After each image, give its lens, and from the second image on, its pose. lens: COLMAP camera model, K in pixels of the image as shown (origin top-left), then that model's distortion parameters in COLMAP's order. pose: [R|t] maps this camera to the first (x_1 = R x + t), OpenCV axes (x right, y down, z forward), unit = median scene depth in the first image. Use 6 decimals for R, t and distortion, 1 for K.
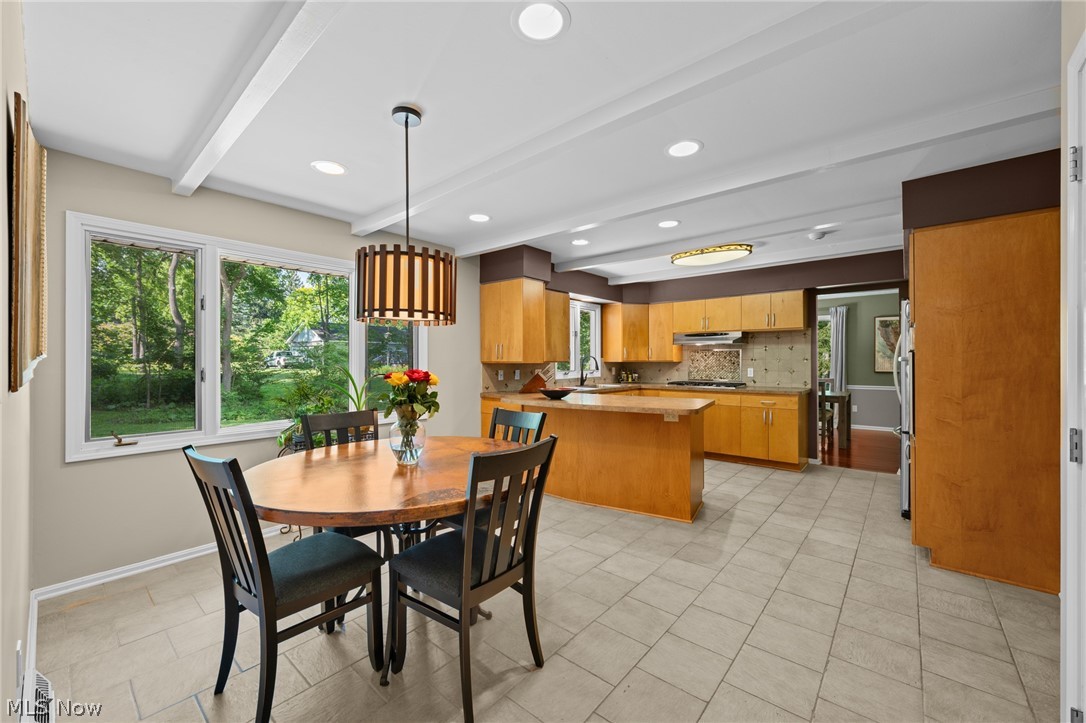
lens RADIAL K [[428.8, 0, 543.2], [0, 428.8, 358.4], [0, 0, 1]] dist [0.000784, 0.000041]
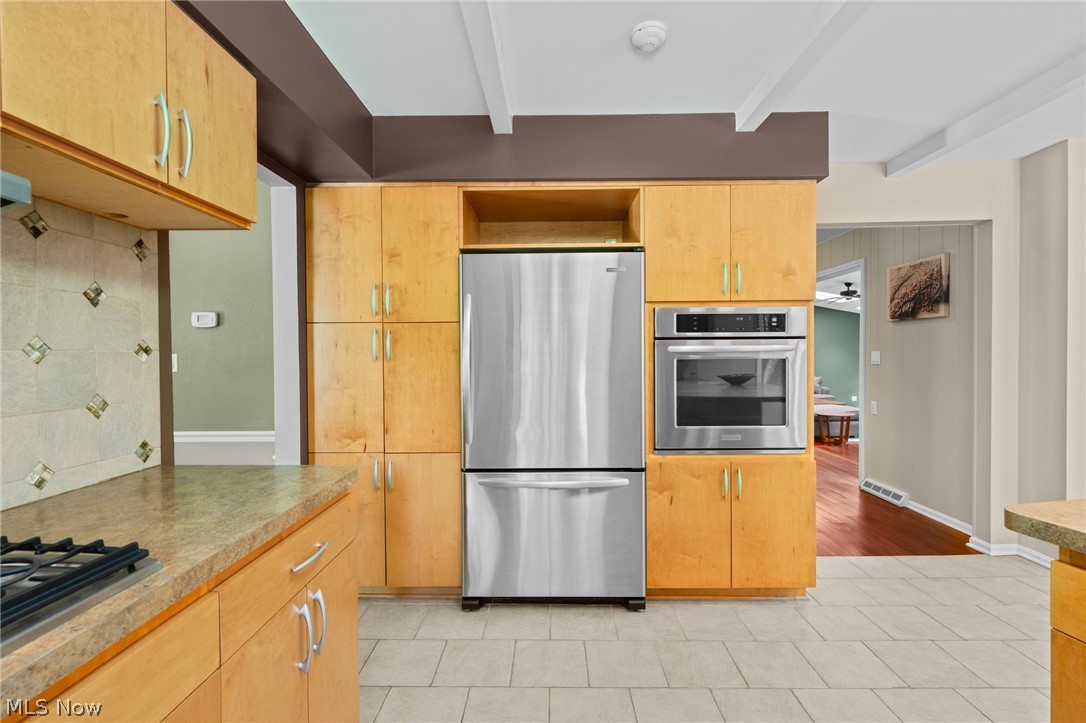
lens RADIAL K [[494.2, 0, 543.0], [0, 494.2, 361.5], [0, 0, 1]] dist [-0.000900, -0.000235]
pose [[-0.641245, -0.006839, 0.767306, 0.257126], [0.005126, 0.999900, 0.013196, 0.006423], [-0.767319, 0.012395, -0.641145, 1.008090]]
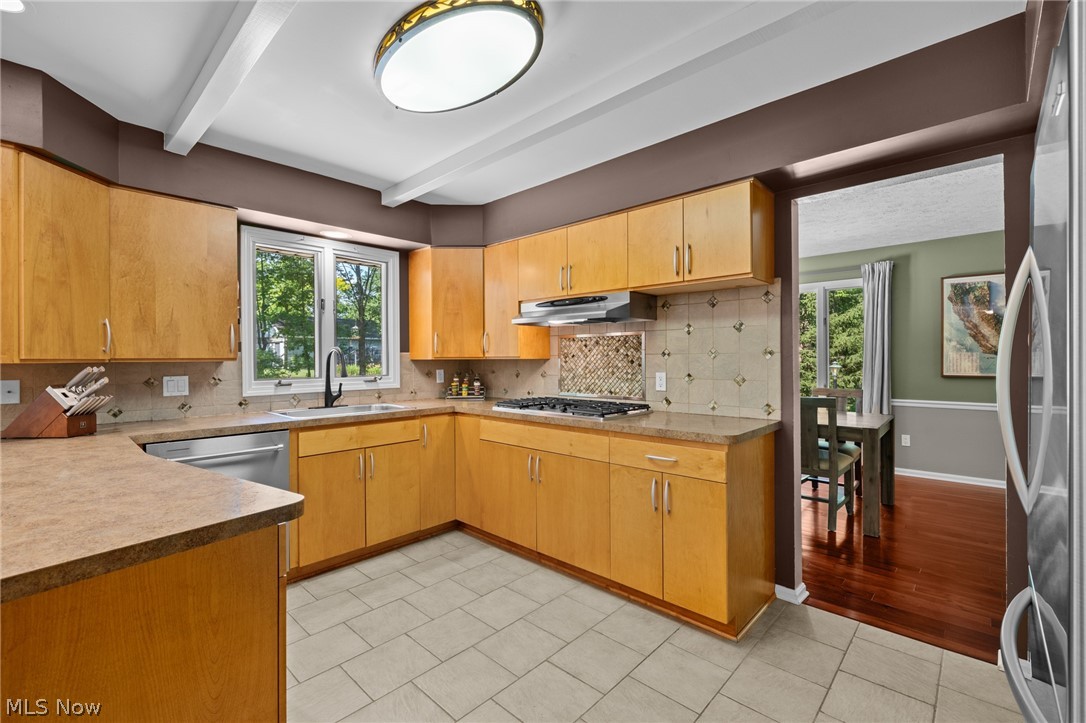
lens RADIAL K [[470.2, 0, 544.8], [0, 470.2, 357.9], [0, 0, 1]] dist [0.000646, -0.000067]
pose [[0.998732, -0.003371, -0.050232, 0.413857], [0.003550, 0.999988, 0.003481, 0.005335], [0.050219, -0.003655, 0.998732, 0.522918]]
